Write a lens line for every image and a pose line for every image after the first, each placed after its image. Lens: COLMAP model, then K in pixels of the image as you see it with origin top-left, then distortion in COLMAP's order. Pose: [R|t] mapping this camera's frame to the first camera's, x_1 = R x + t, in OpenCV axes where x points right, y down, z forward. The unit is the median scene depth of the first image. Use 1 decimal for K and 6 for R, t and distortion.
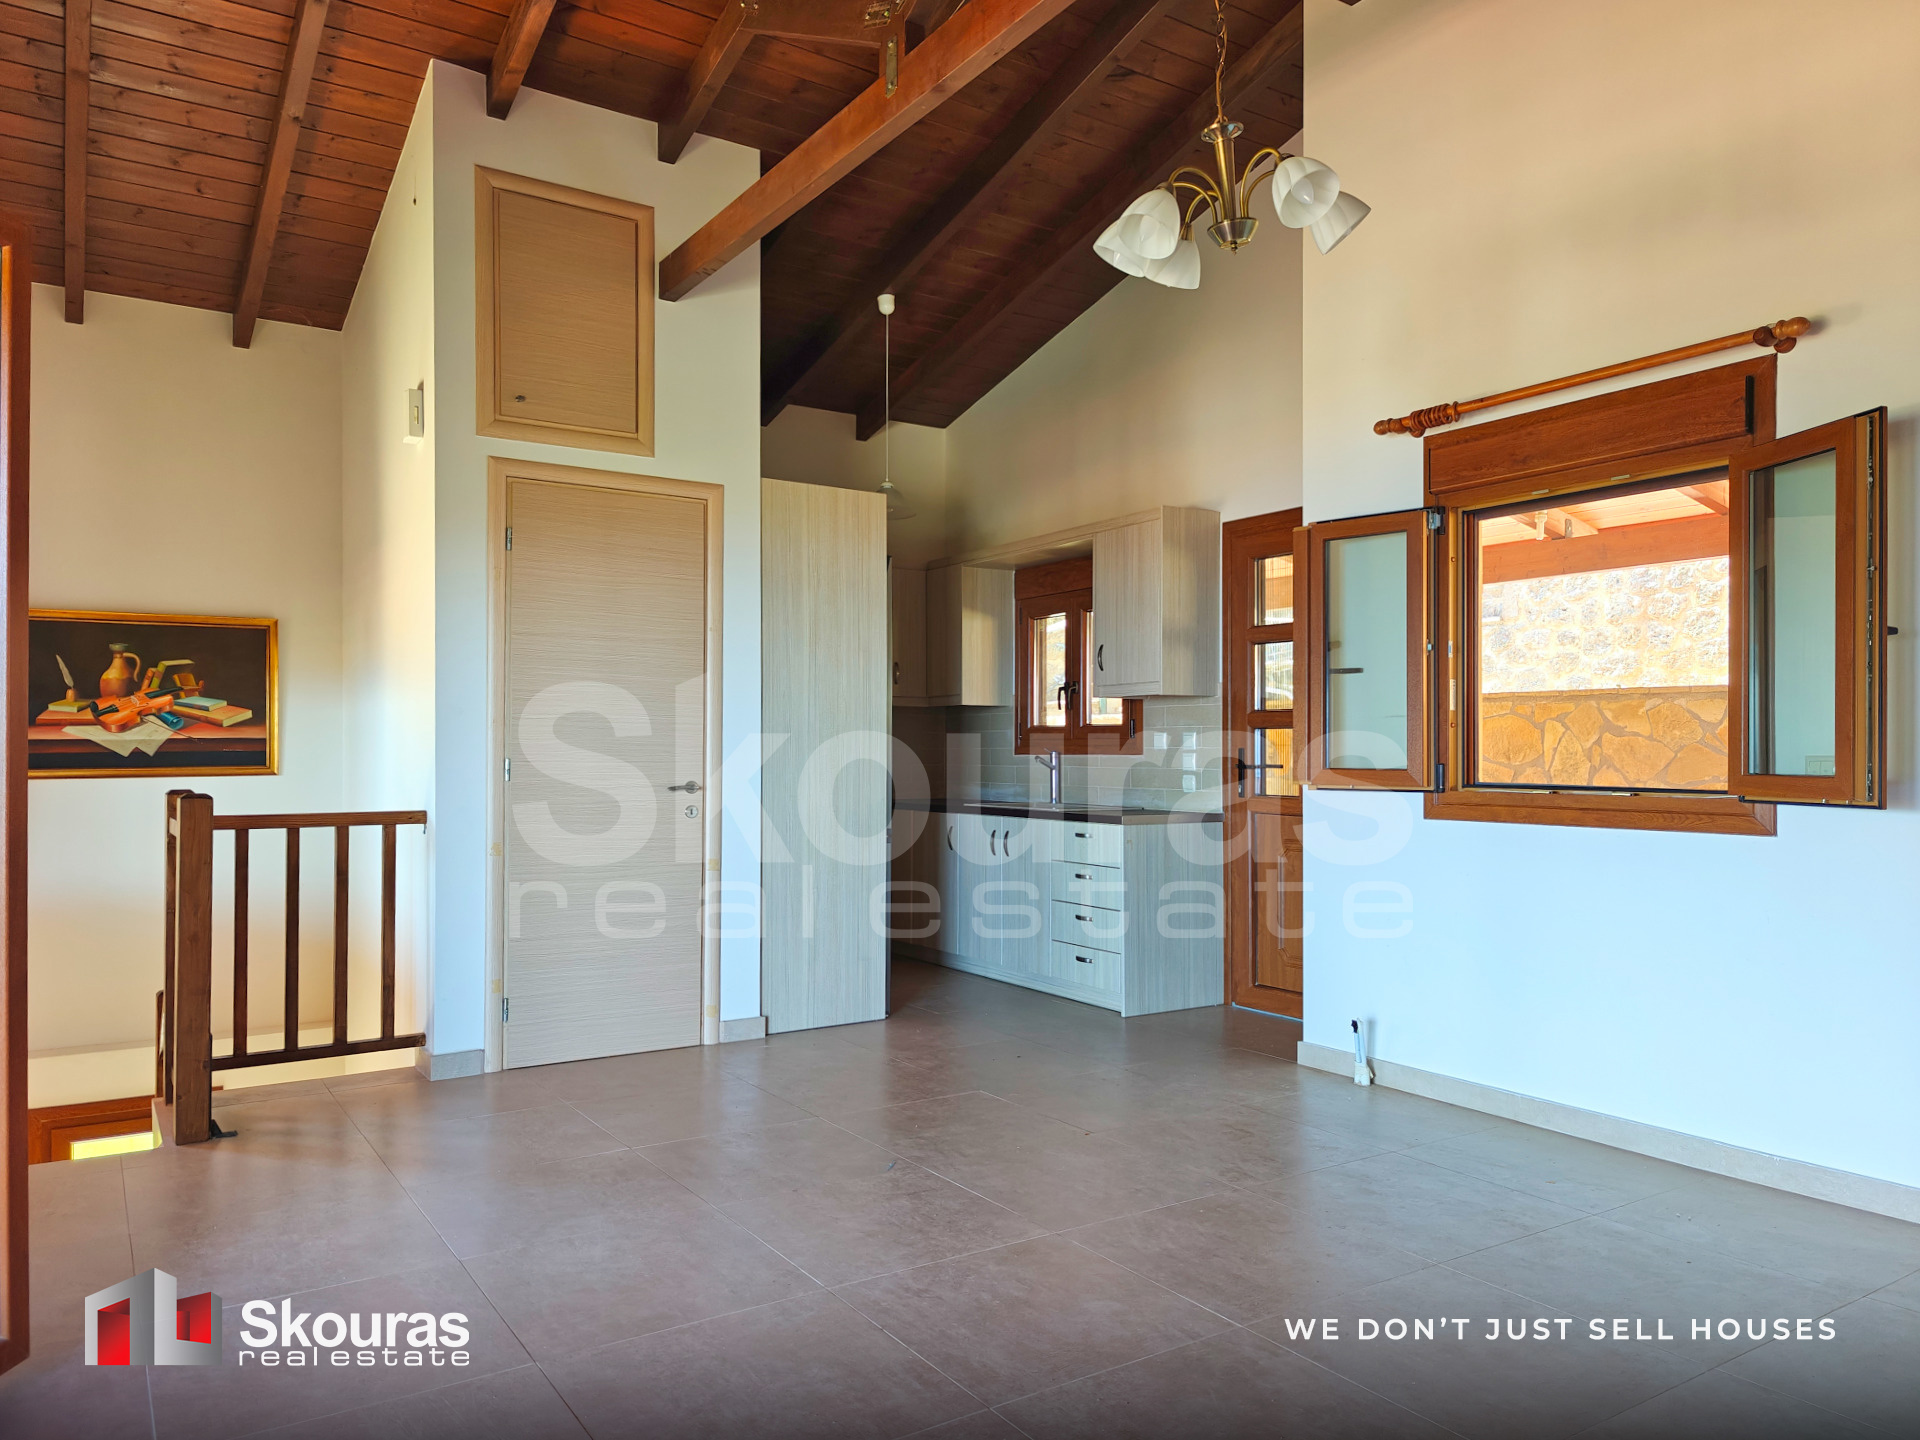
lens RADIAL K [[1334.2, 0, 960.0], [0, 1334.2, 720.0], [0, 0, 1]] dist [0.011345, -0.001064]
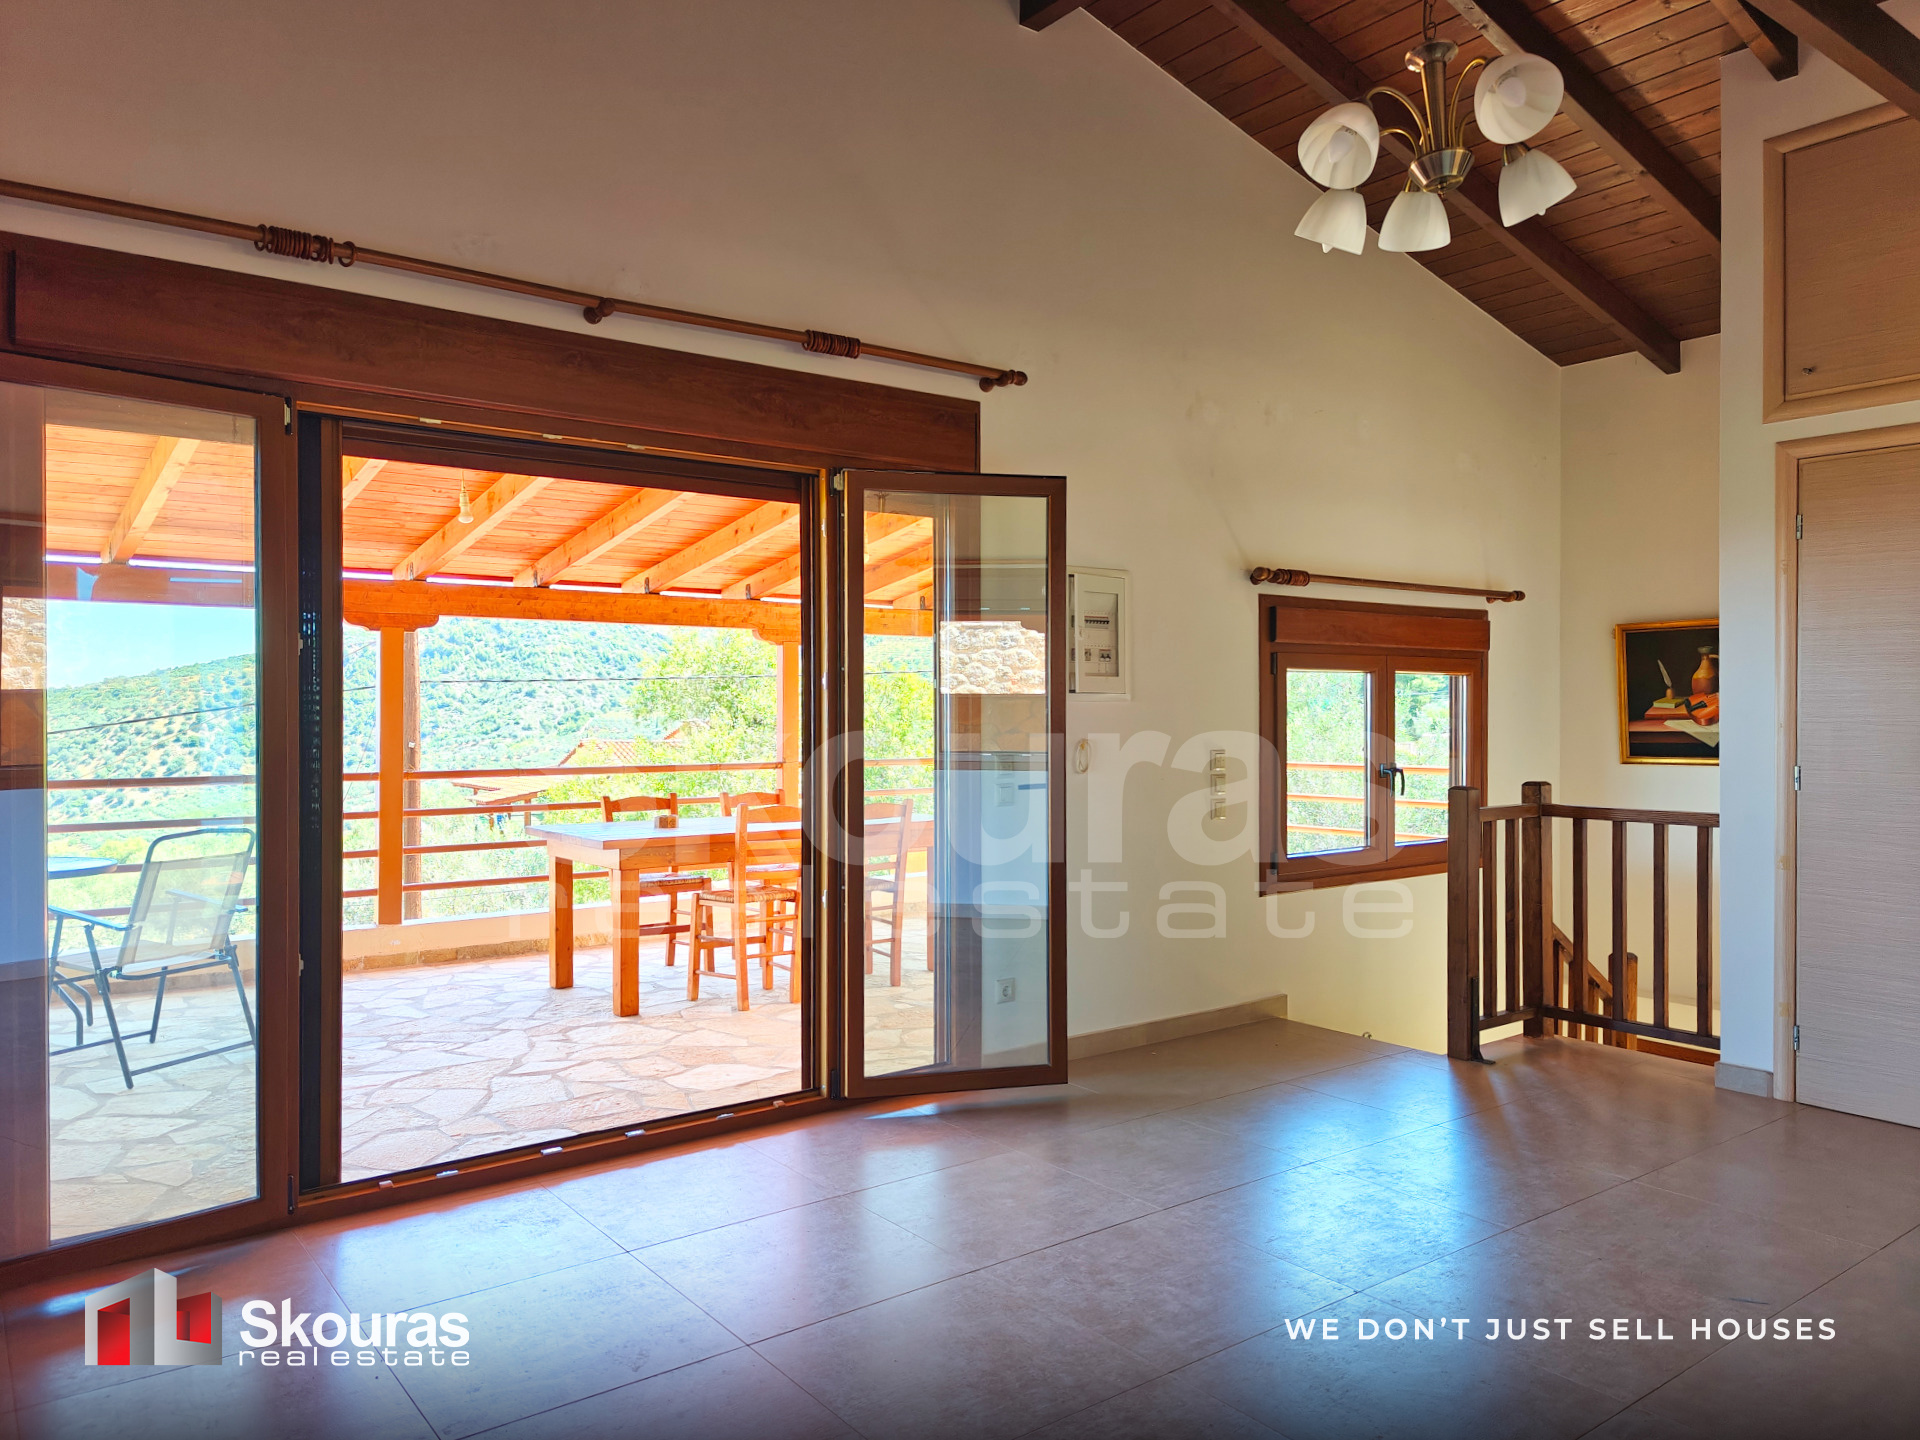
lens RADIAL K [[1334.2, 0, 960.0], [0, 1334.2, 720.0], [0, 0, 1]] dist [0.011345, -0.001064]
pose [[0.067942, 0.008049, -0.997657, 0.604555], [0.026781, 0.999592, 0.009888, -0.031295], [0.997330, -0.027391, 0.067698, 0.402509]]
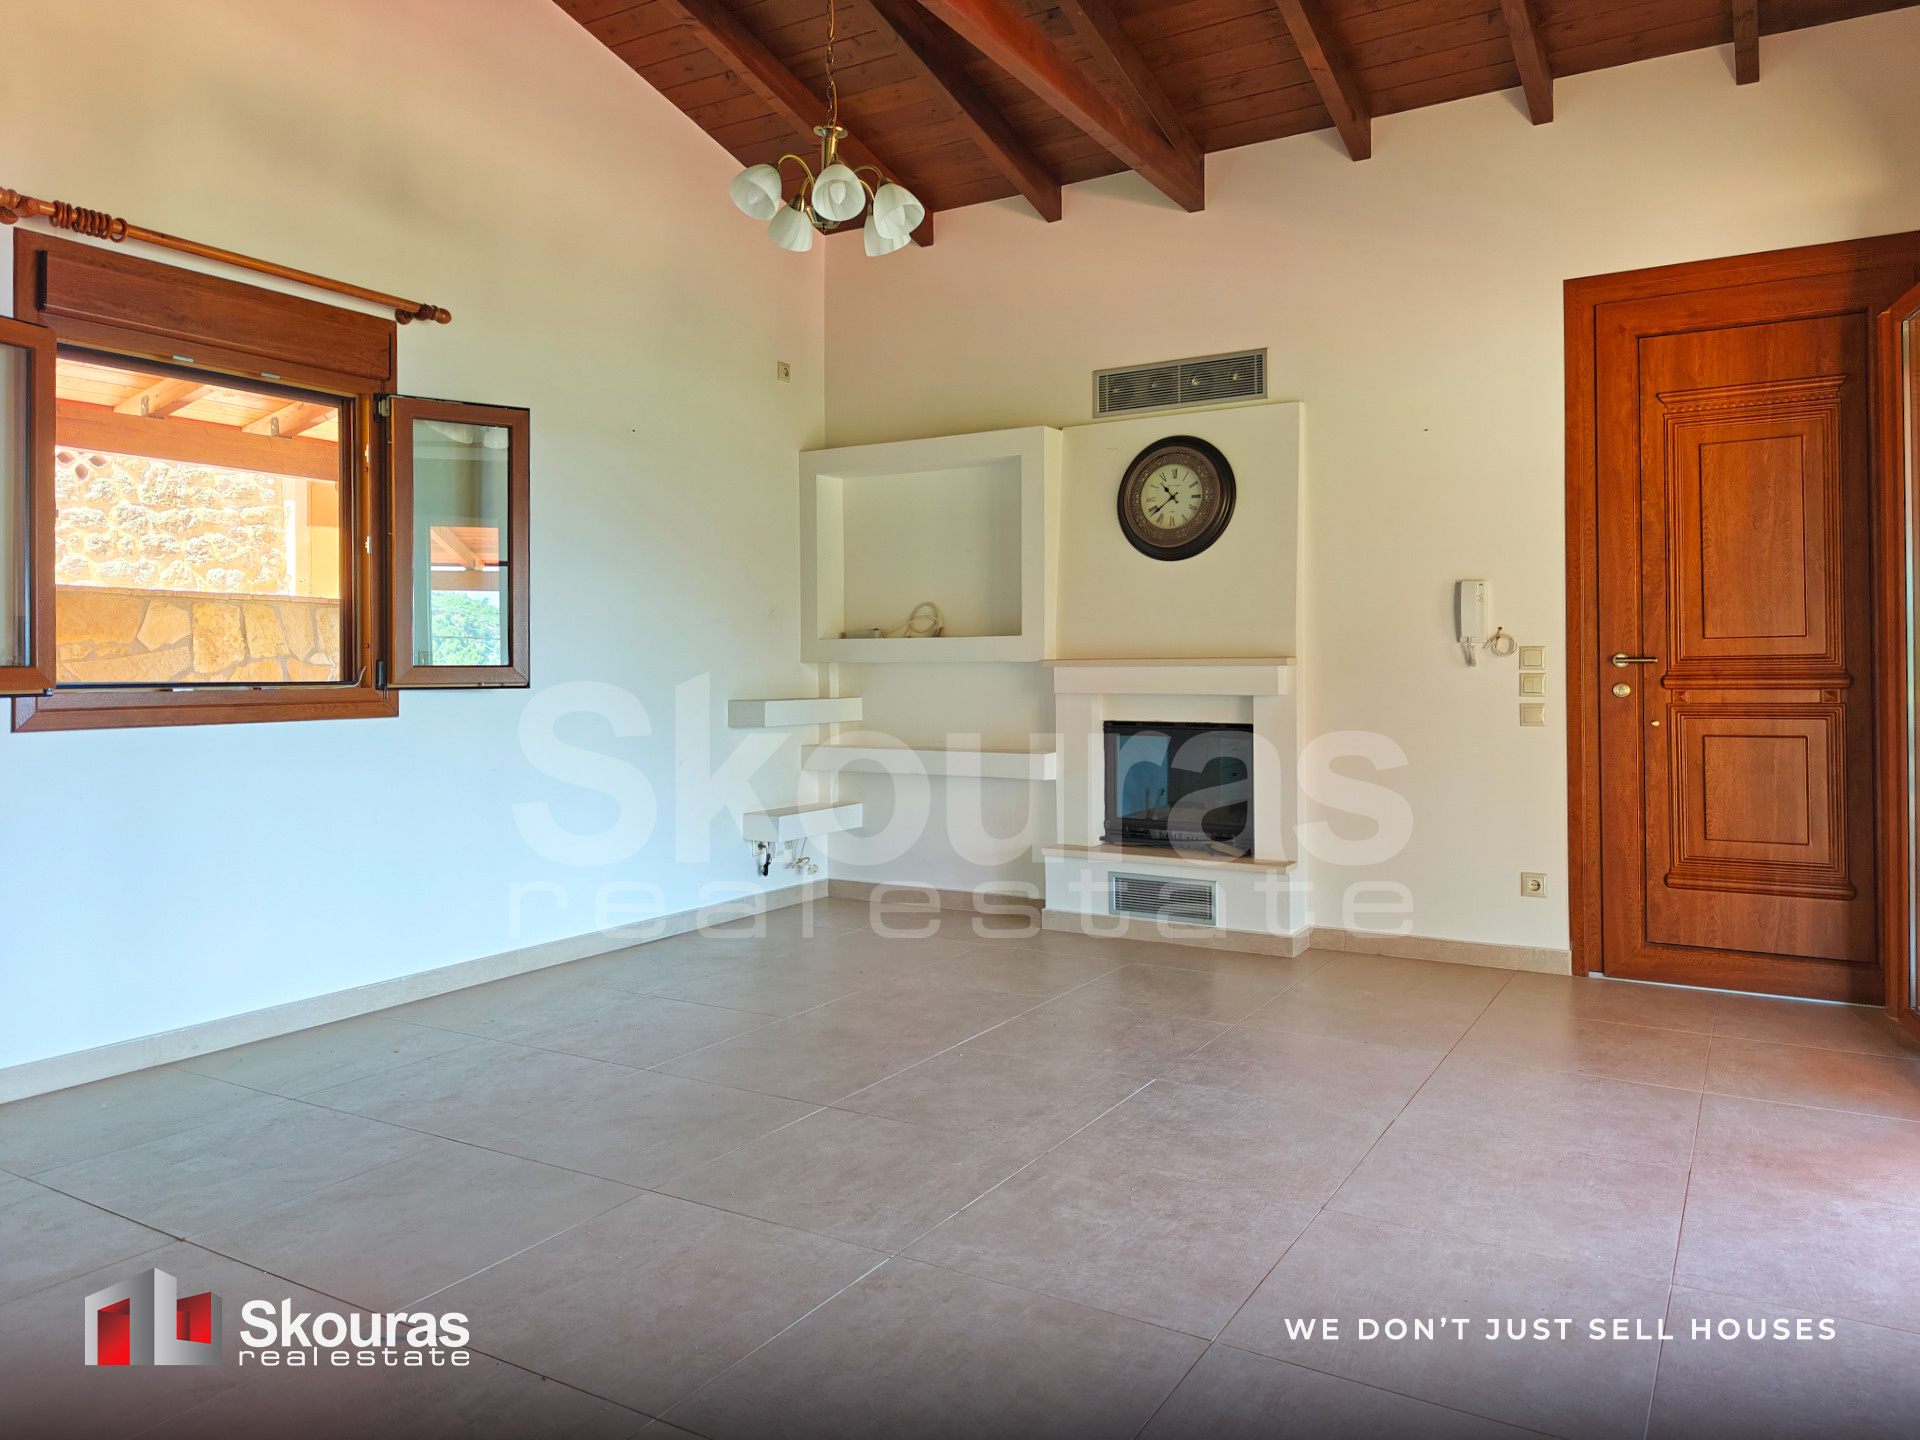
lens RADIAL K [[1325.1, 0, 964.6], [0, 1325.1, 641.3], [0, 0, 1]] dist [0.021442, -0.000173]
pose [[-0.435617, 0.016496, 0.899981, -0.578292], [-0.018651, 0.999452, -0.027346, 0.033637], [-0.899939, -0.028698, -0.435071, 0.866230]]
